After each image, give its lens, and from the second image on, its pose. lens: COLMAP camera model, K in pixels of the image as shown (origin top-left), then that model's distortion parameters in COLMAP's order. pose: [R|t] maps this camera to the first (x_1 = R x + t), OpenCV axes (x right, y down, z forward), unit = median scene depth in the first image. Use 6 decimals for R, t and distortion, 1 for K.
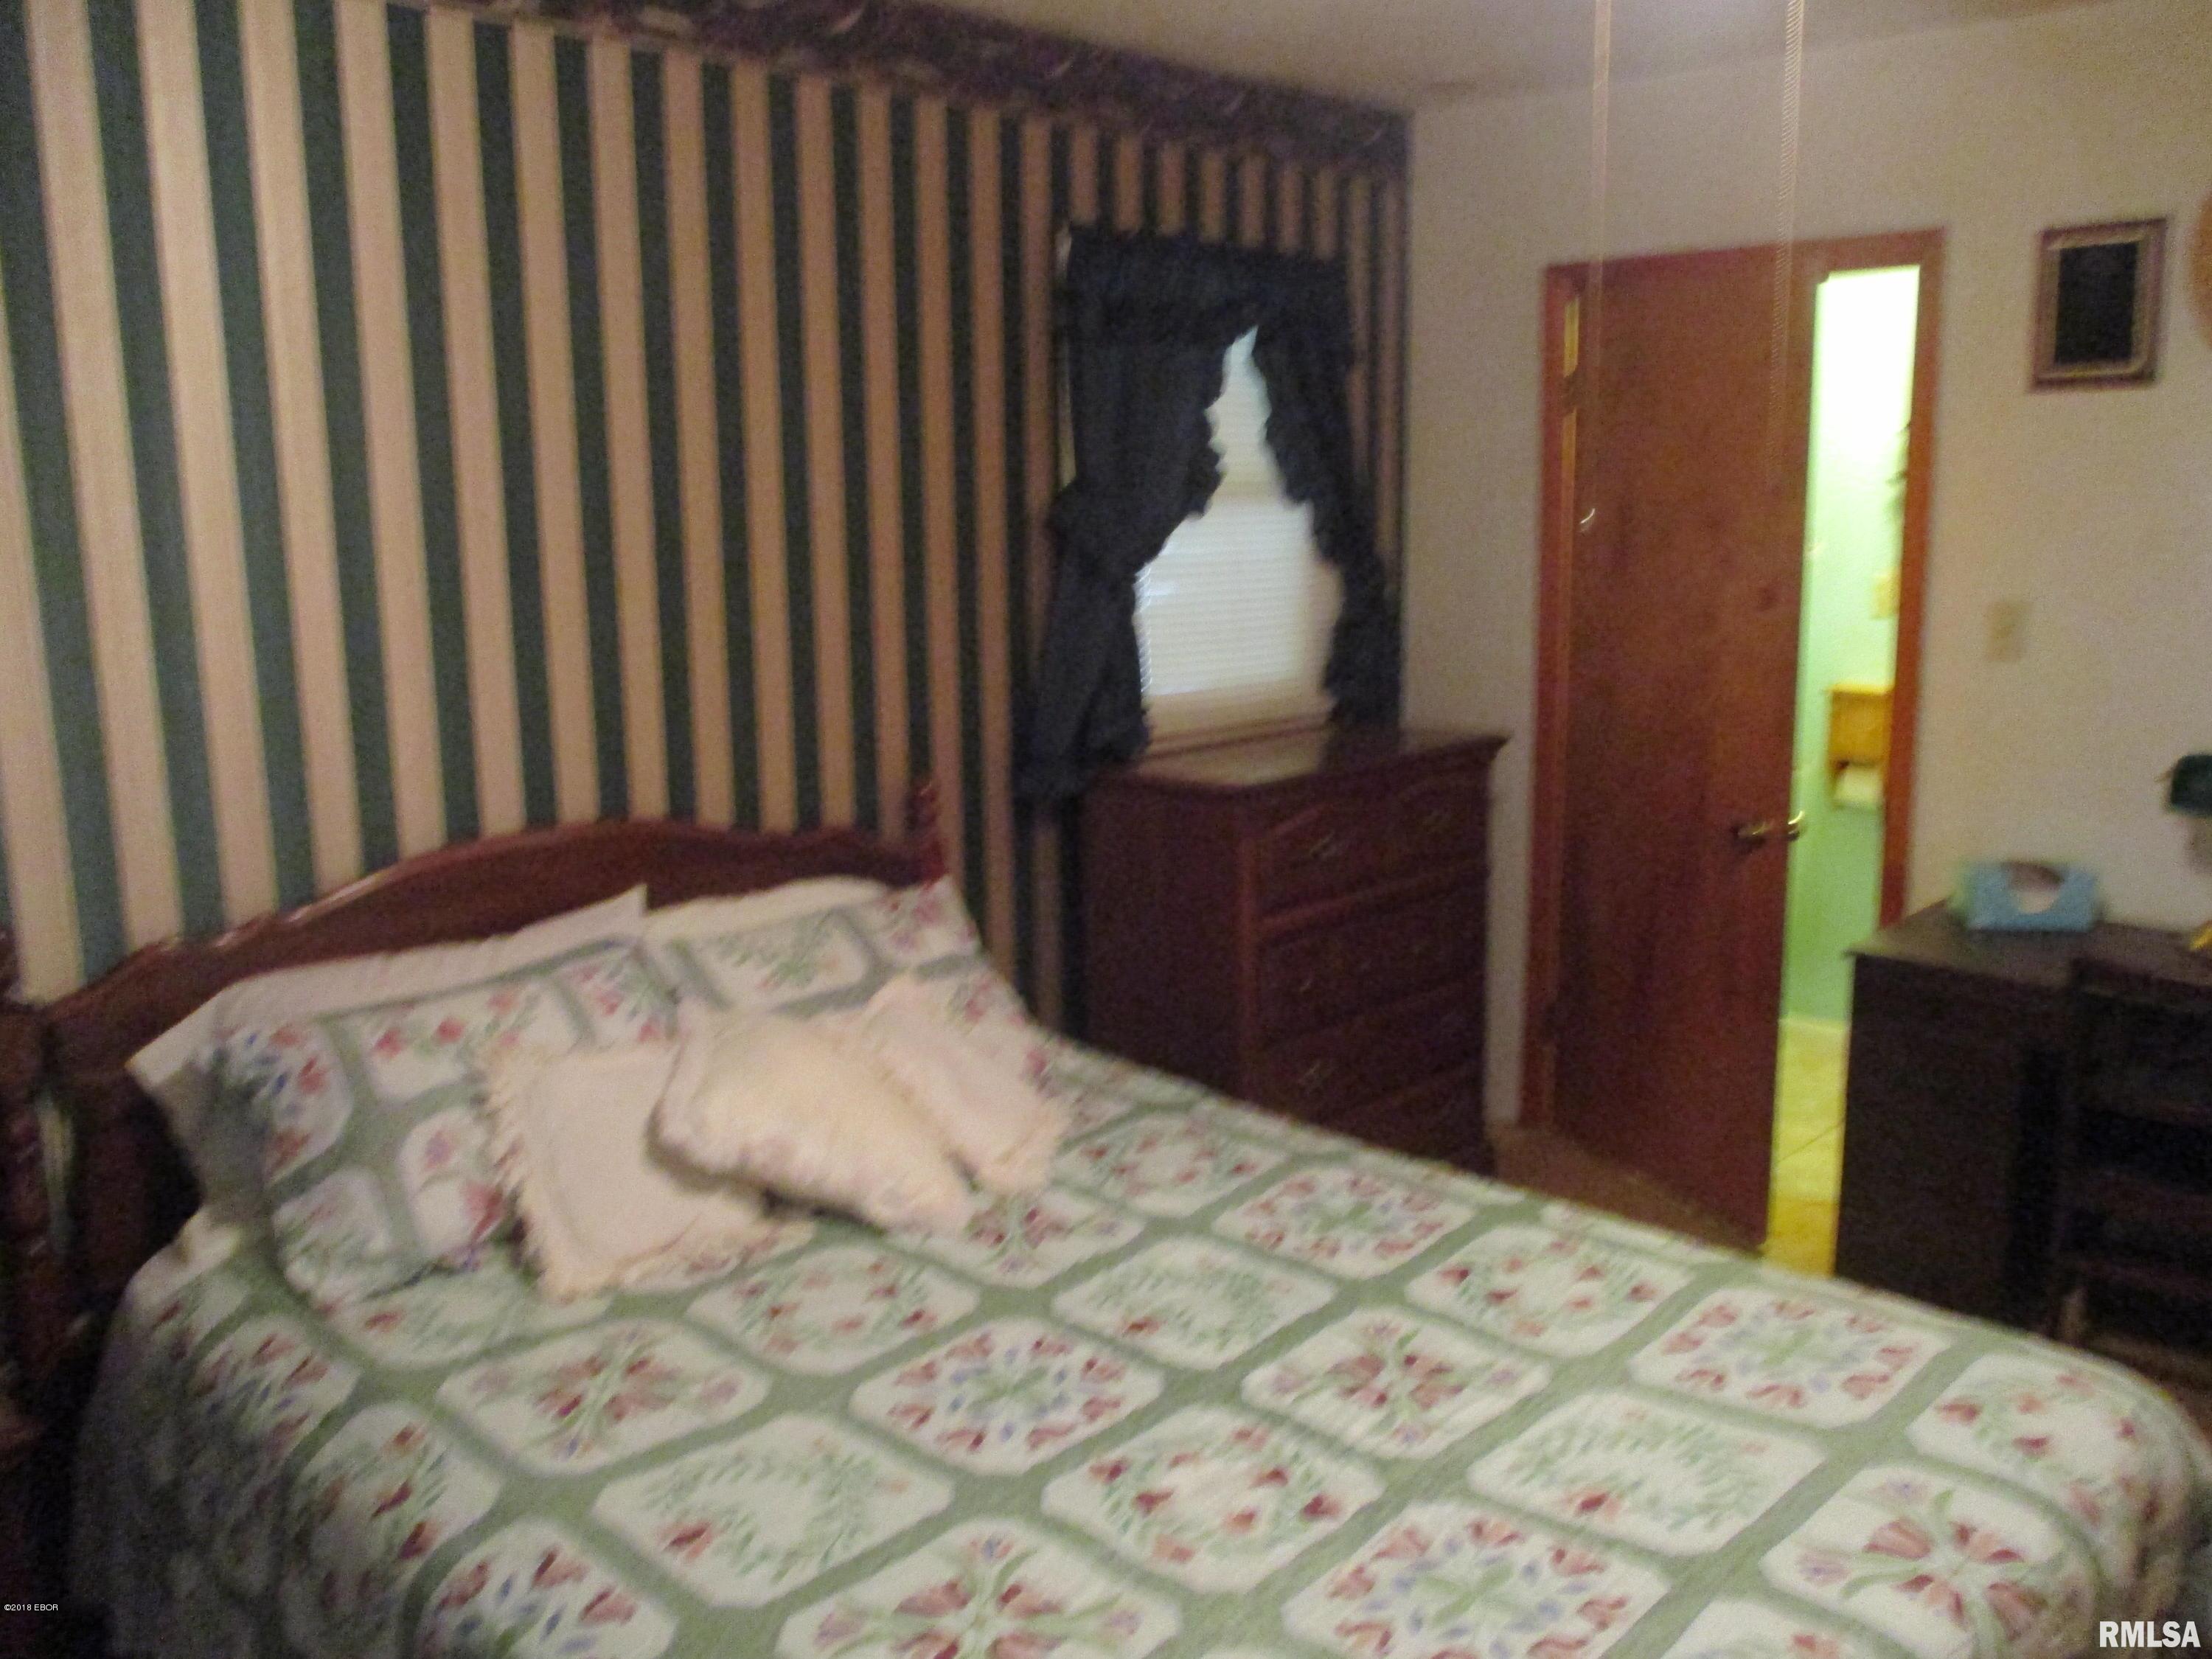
lens RADIAL K [[1867.8, 0, 1110.6], [0, 1867.8, 814.7], [0, 0, 1]] dist [-0.016659, -0.004160]
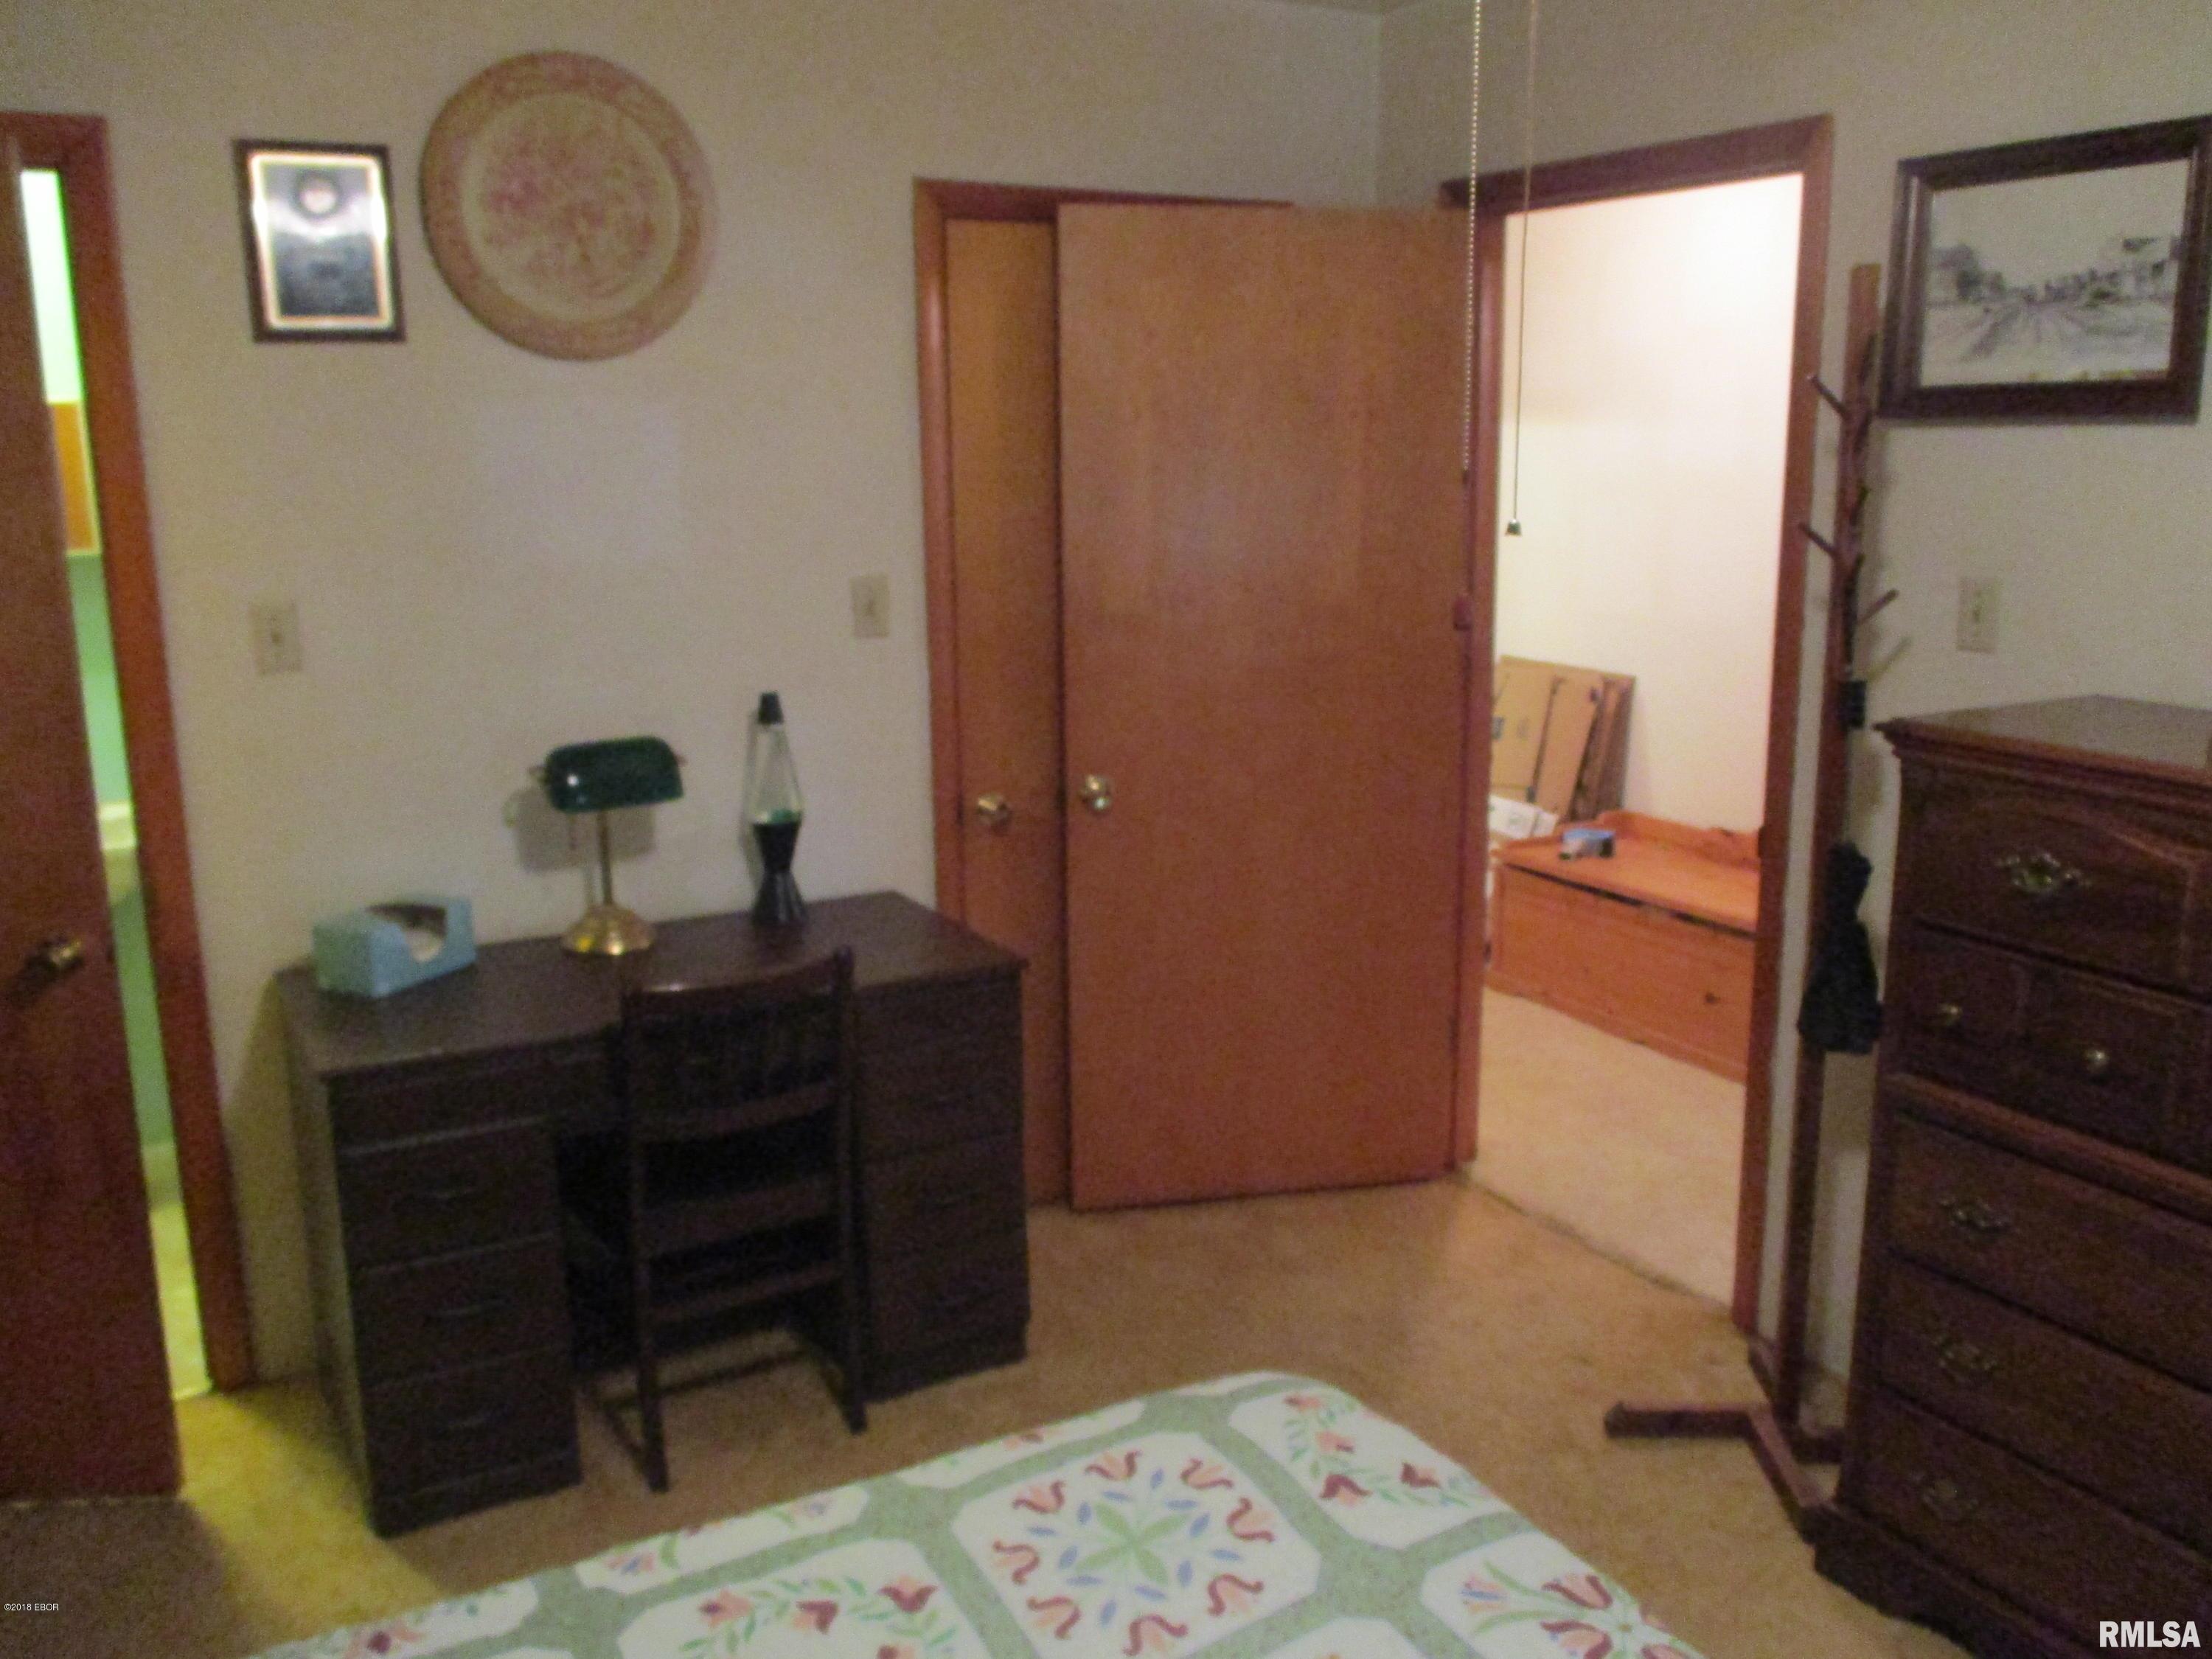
lens RADIAL K [[1867.8, 0, 1110.6], [0, 1867.8, 814.7], [0, 0, 1]] dist [-0.016659, -0.004160]
pose [[0.300421, -0.190100, 0.934671, -0.326669], [0.178159, 0.973875, 0.140810, -0.130126], [-0.937020, 0.124218, 0.326440, 0.722536]]
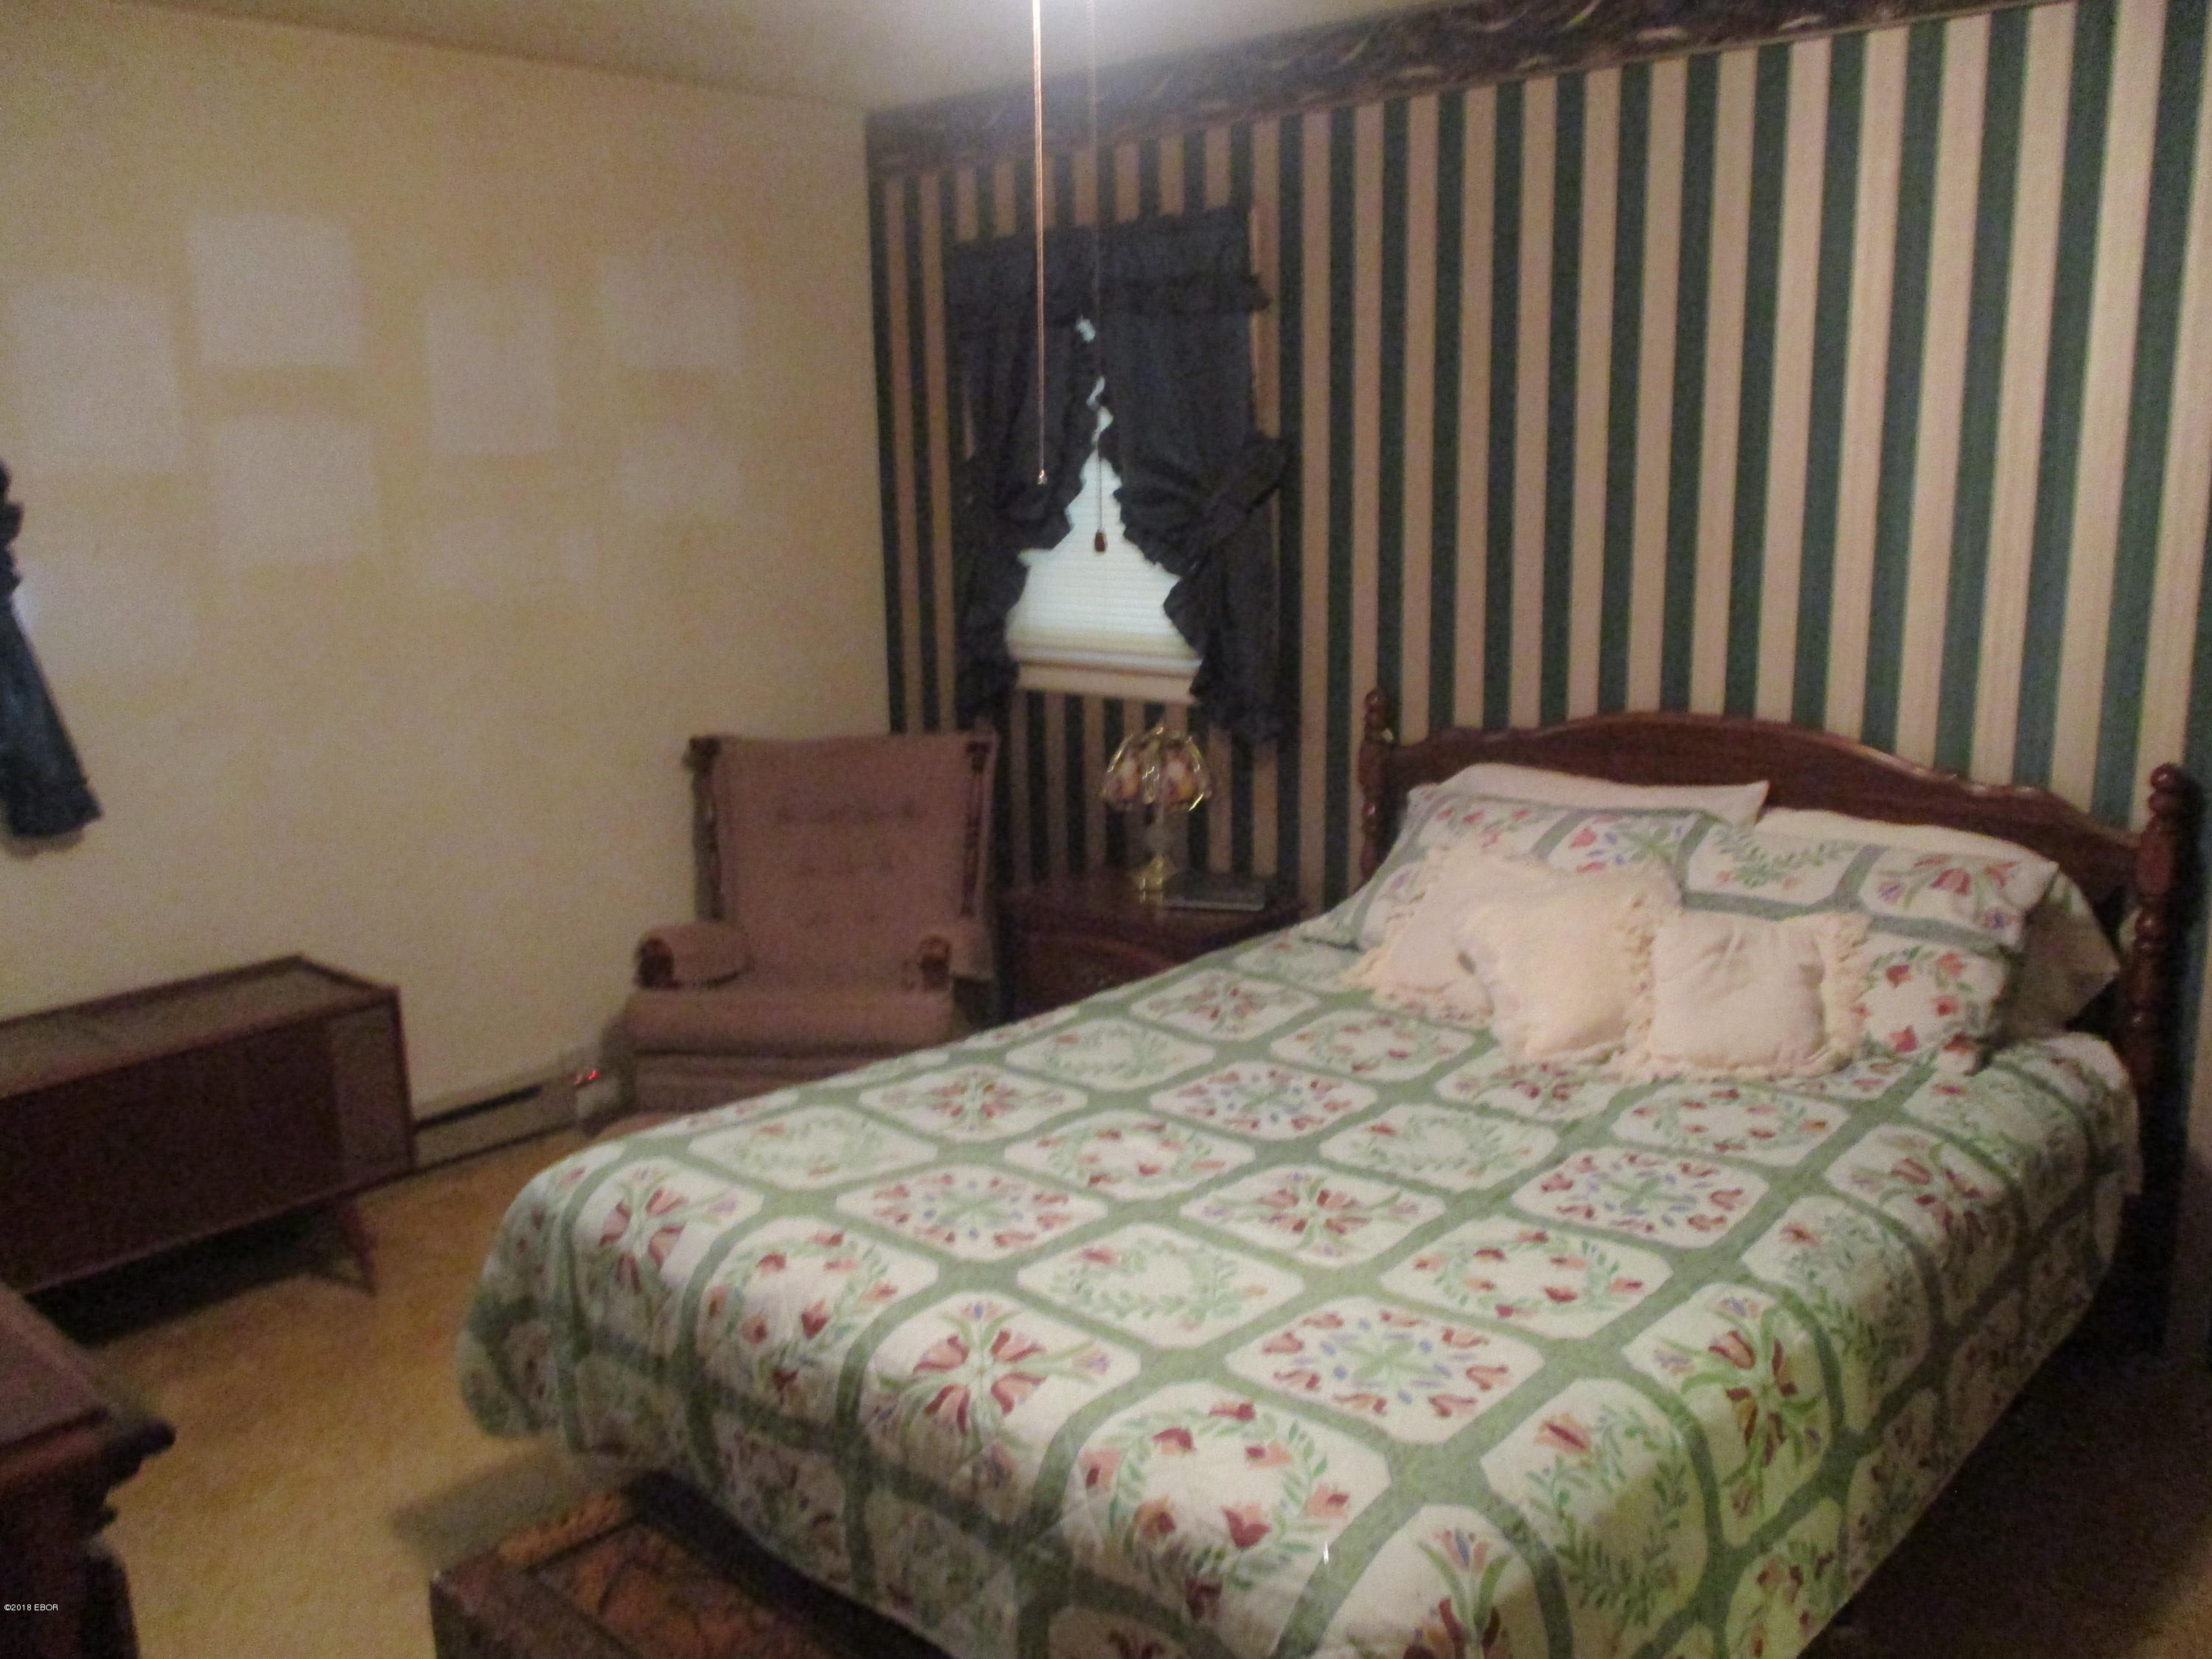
lens RADIAL K [[1867.8, 0, 1110.6], [0, 1867.8, 814.7], [0, 0, 1]] dist [-0.016659, -0.004160]
pose [[0.030177, 0.201148, -0.979096, 1.250014], [-0.164596, 0.967170, 0.193625, -0.140643], [0.985899, 0.155312, 0.062295, 0.774921]]
